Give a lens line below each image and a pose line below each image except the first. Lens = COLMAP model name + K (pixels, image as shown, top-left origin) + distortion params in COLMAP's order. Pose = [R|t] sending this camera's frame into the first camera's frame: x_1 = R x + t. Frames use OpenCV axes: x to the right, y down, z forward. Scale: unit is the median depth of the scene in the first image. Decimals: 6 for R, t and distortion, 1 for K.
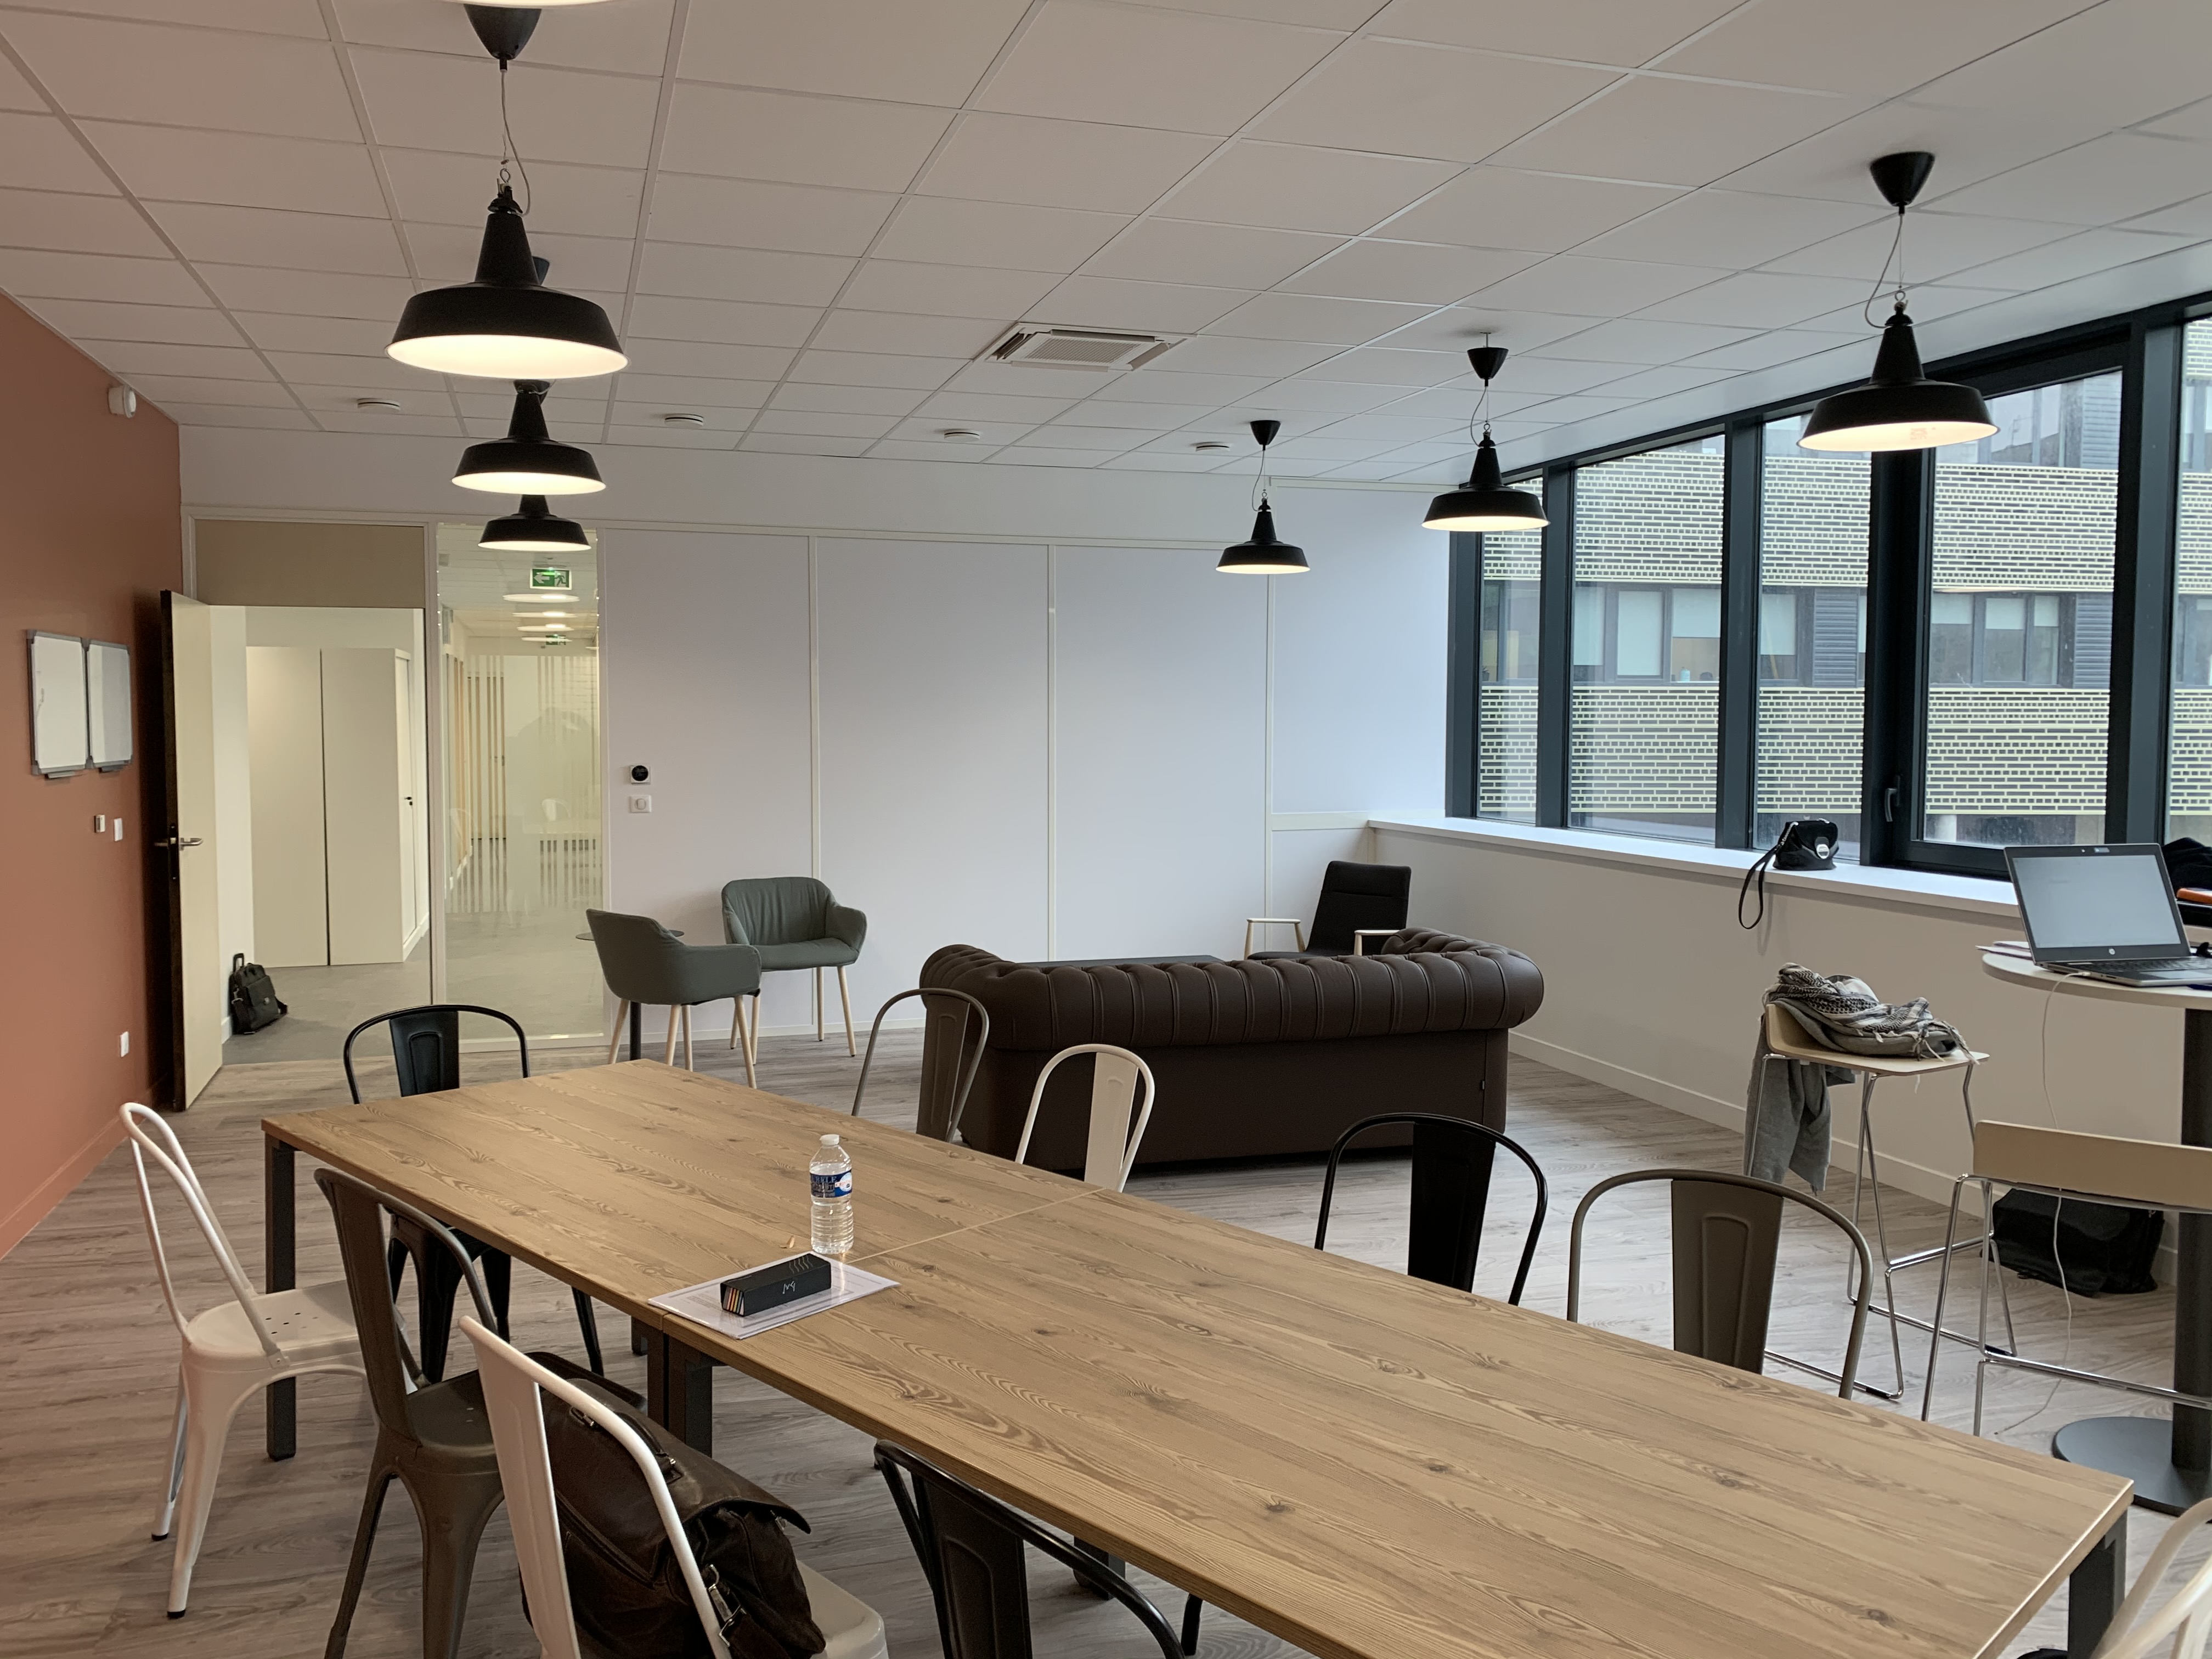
lens RADIAL K [[1725.7, 0, 1106.0], [0, 1725.7, 829.5], [0, 0, 1]] dist [-0.003016, 0.000295]
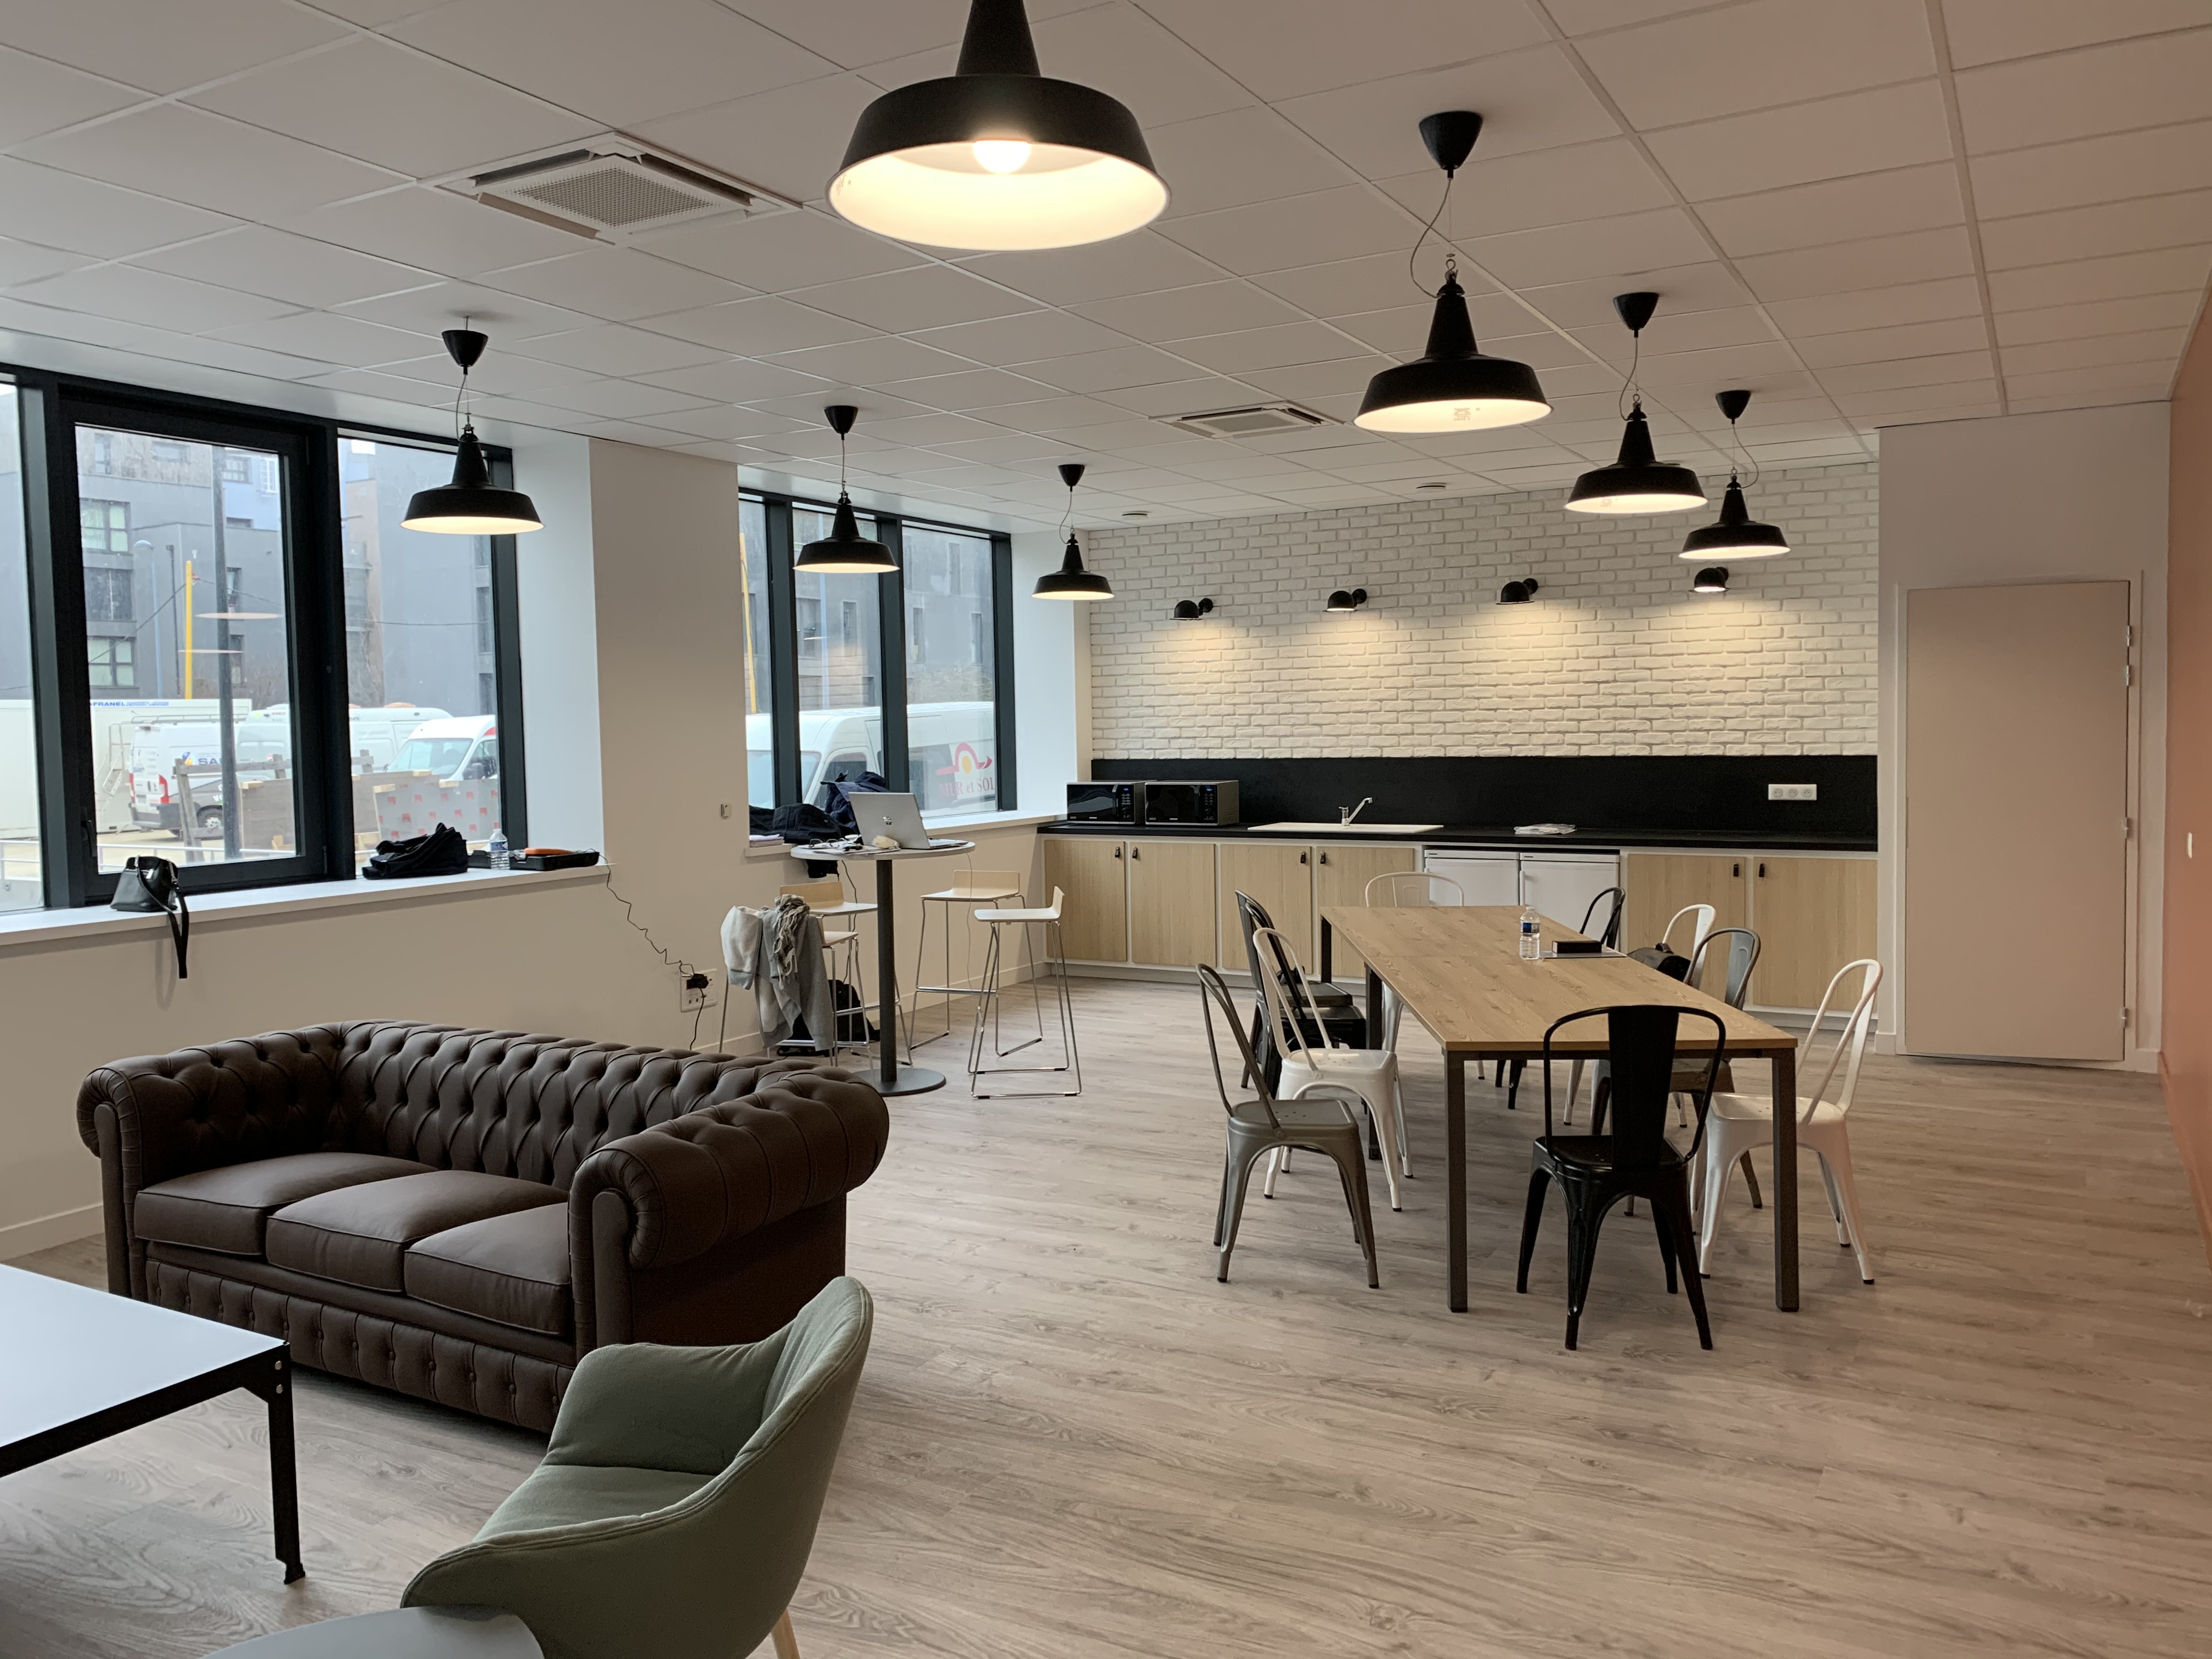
lens RADIAL K [[1685.5, 0, 1106.0], [0, 1685.5, 829.5], [0, 0, 1]] dist [-0.074815, -0.000568]
pose [[-0.687785, -0.023393, 0.725537, -0.820259], [0.078436, 0.991234, 0.106313, -0.104960], [-0.721665, 0.130029, -0.679921, 1.744027]]
